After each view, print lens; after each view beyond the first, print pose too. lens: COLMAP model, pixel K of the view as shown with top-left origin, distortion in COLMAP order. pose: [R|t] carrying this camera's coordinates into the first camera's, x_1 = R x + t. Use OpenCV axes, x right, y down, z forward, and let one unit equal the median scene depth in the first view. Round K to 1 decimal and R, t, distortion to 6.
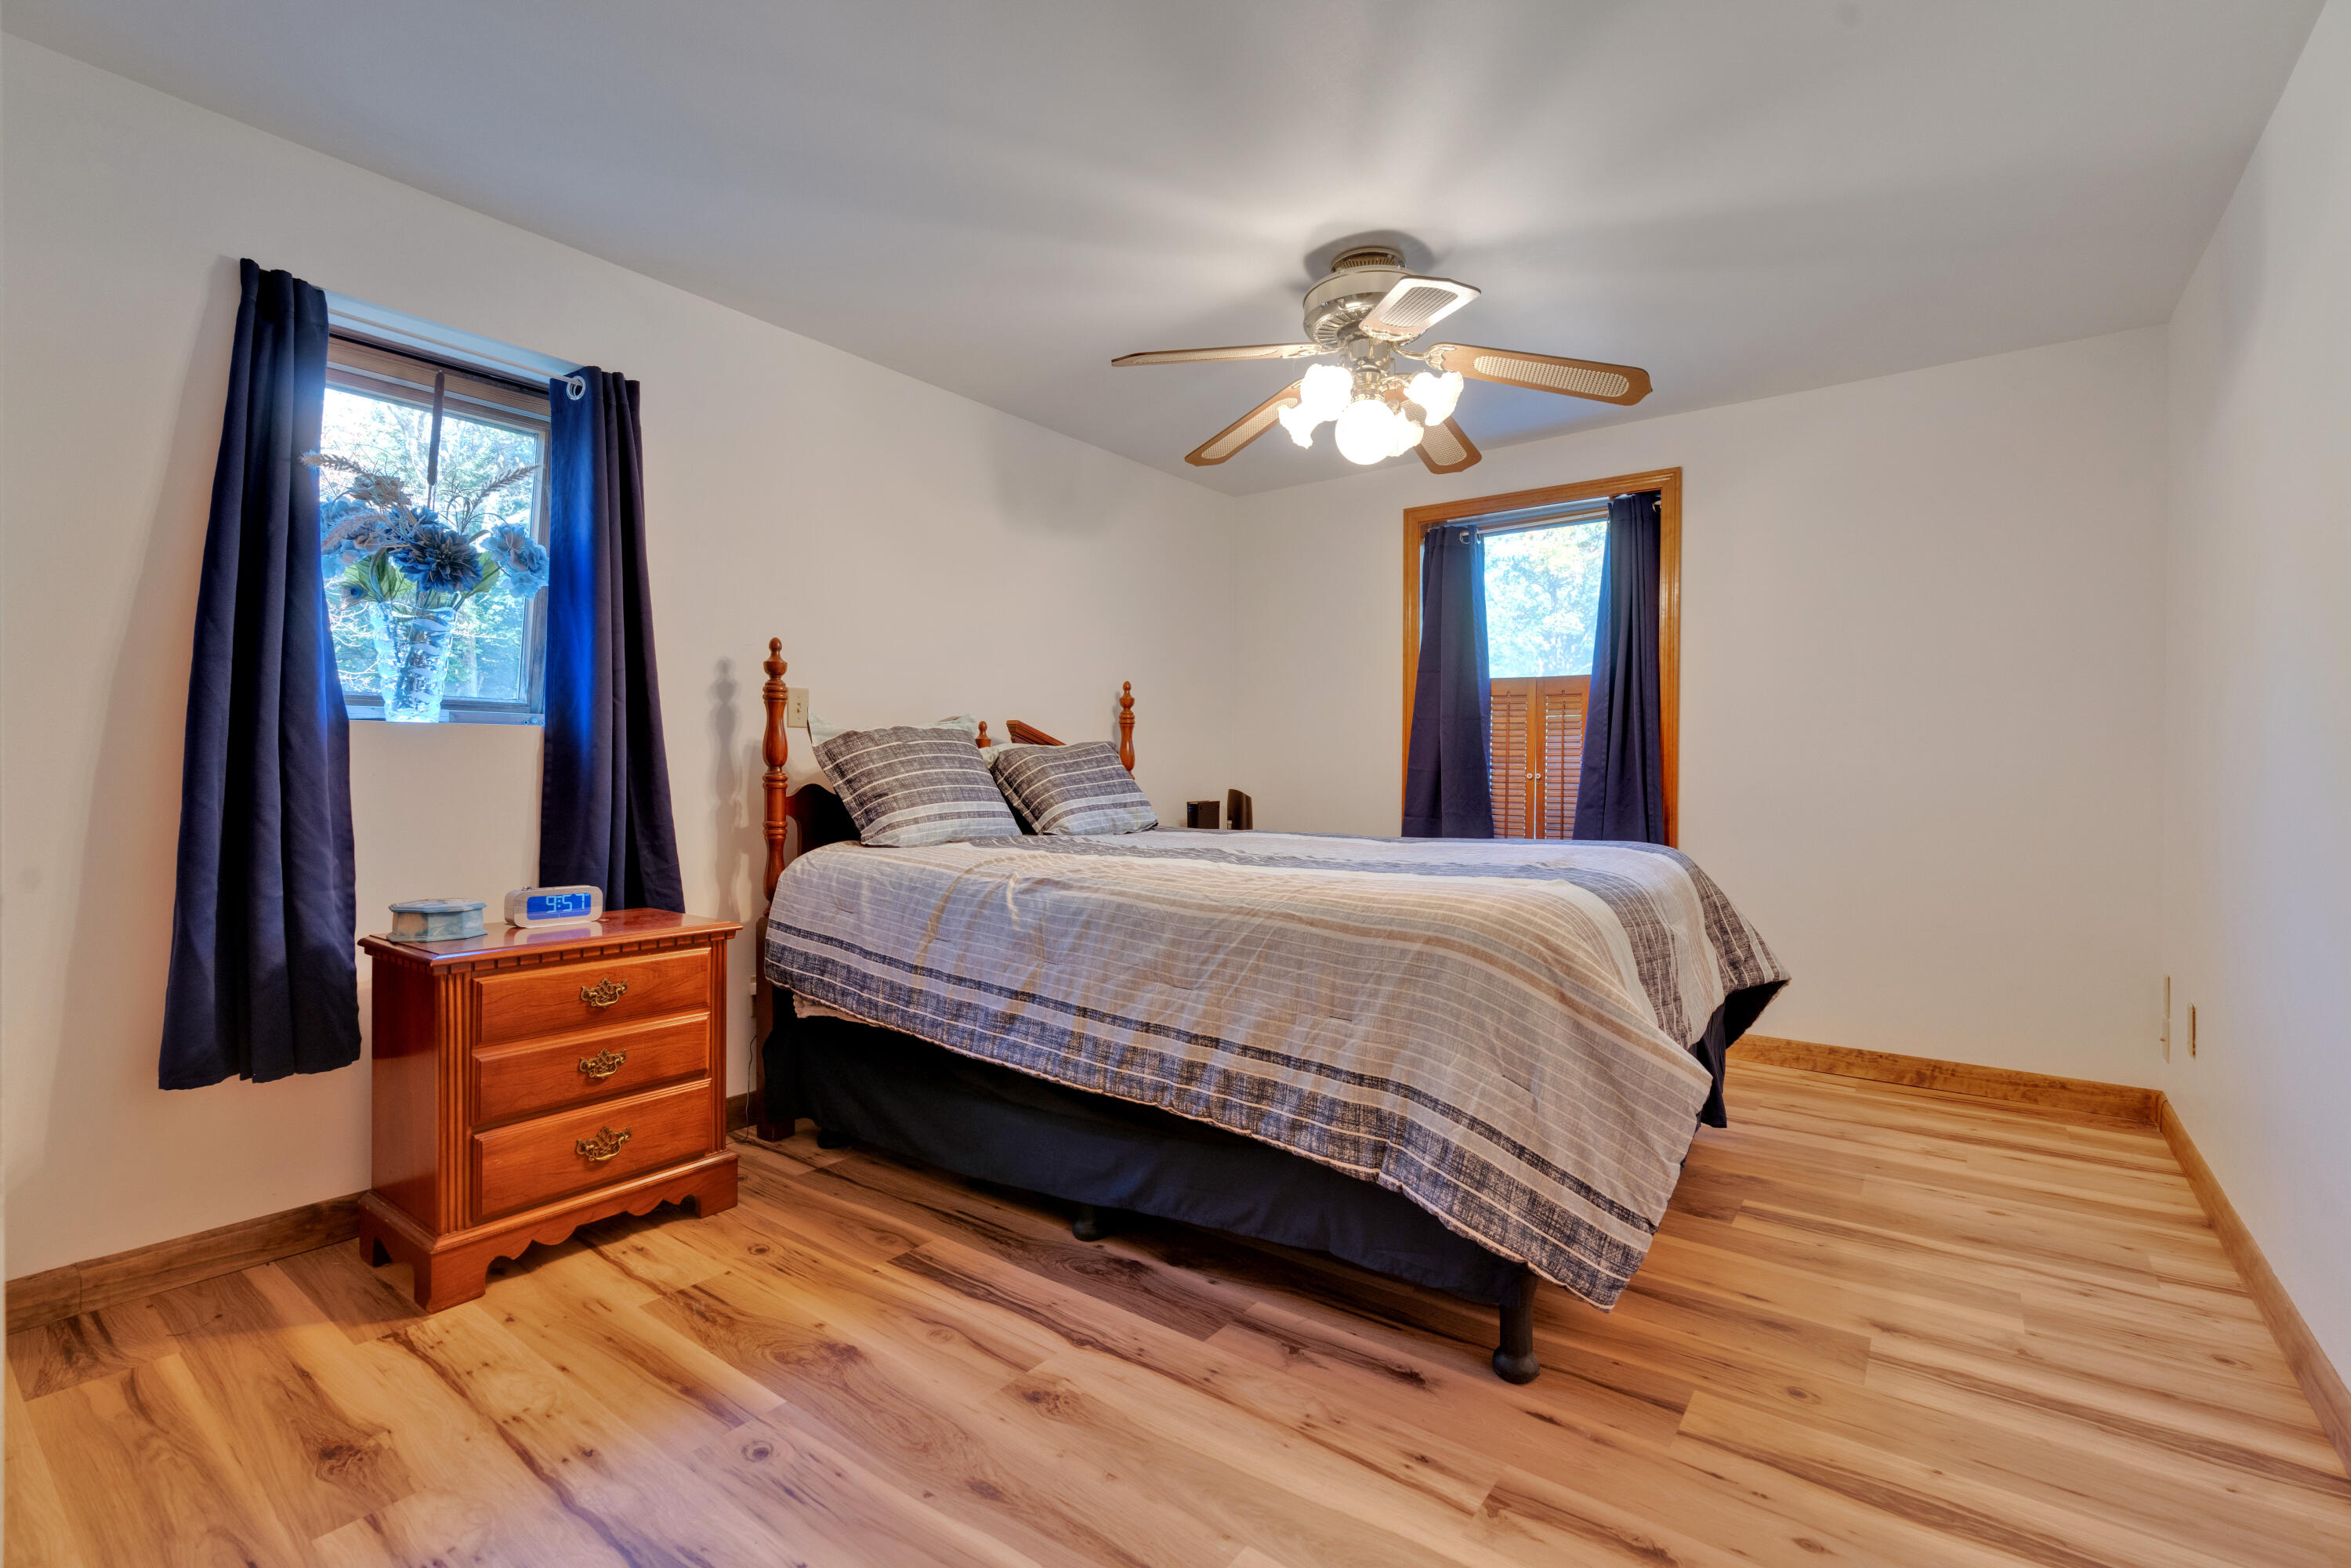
lens RADIAL K [[1032.6, 0, 1175.5], [0, 1032.6, 784.0], [0, 0, 1]] dist [-0.013921, 0.006254]
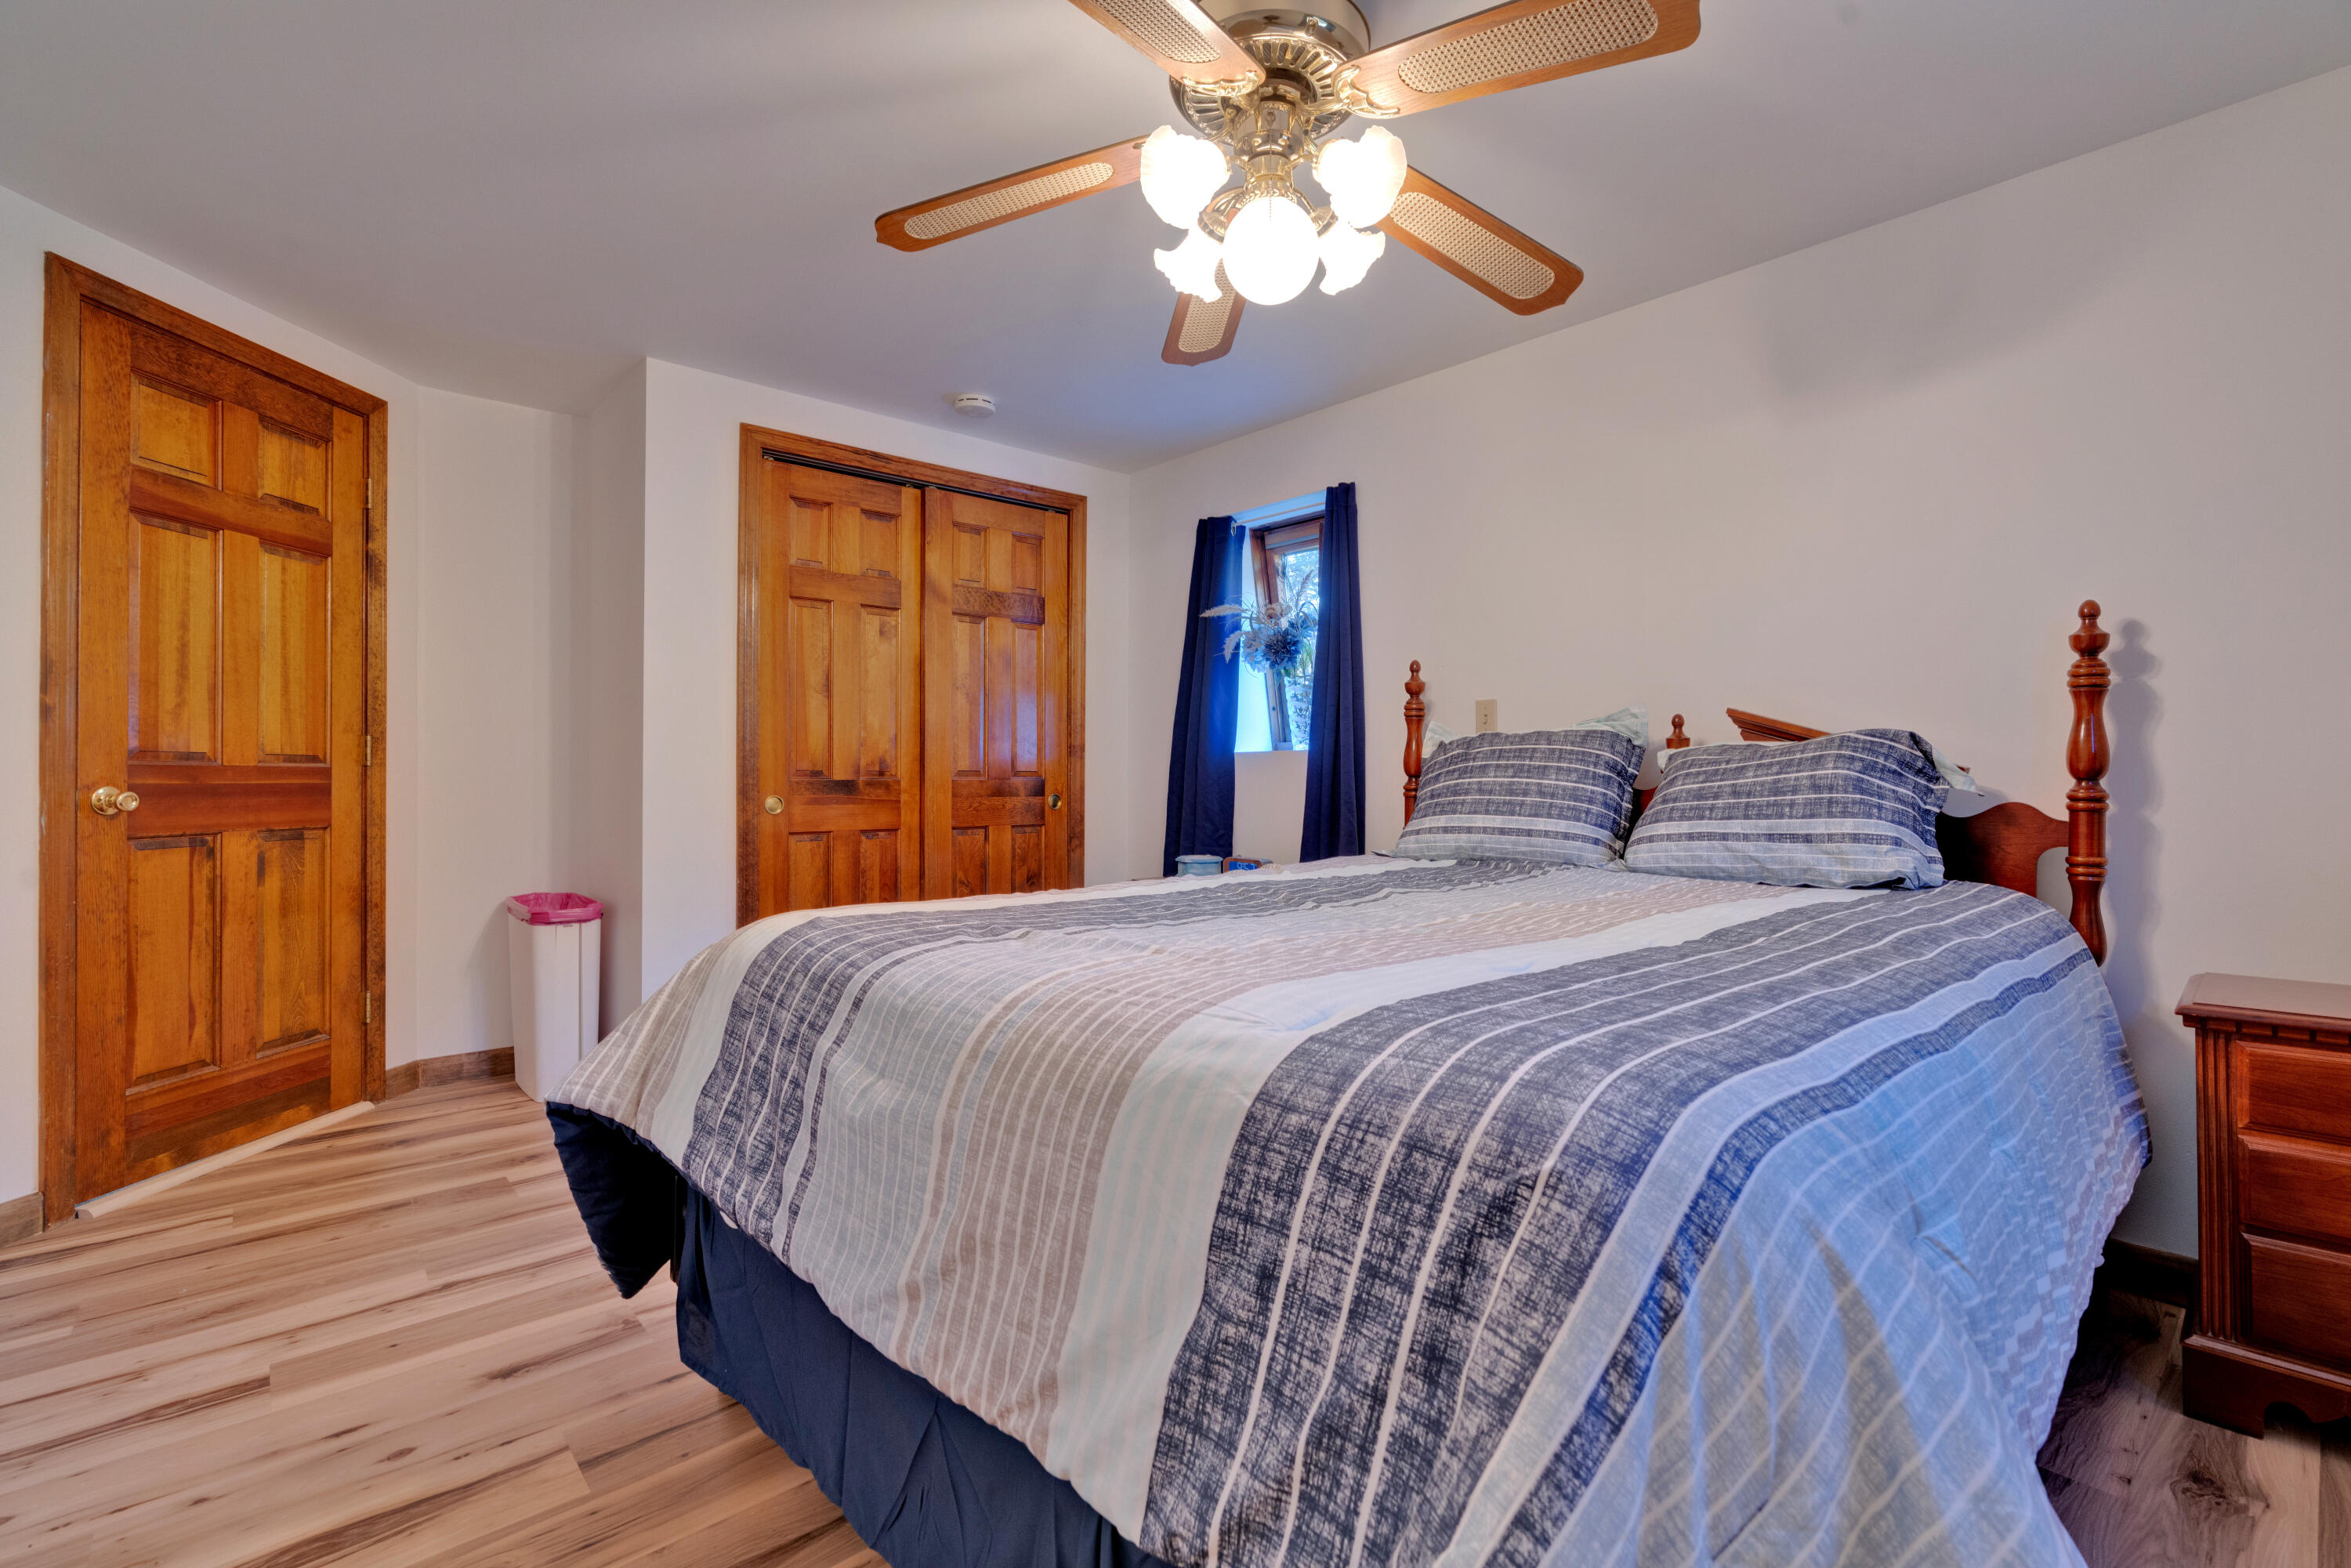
lens RADIAL K [[1045.5, 0, 1192.8], [0, 1045.5, 775.7], [0, 0, 1]] dist [-0.017133, 0.006127]
pose [[-0.182515, -0.013851, -0.983105, 0.747275], [-0.022733, 0.999693, -0.009865, -0.002140], [0.982940, 0.020549, -0.182774, 0.965130]]
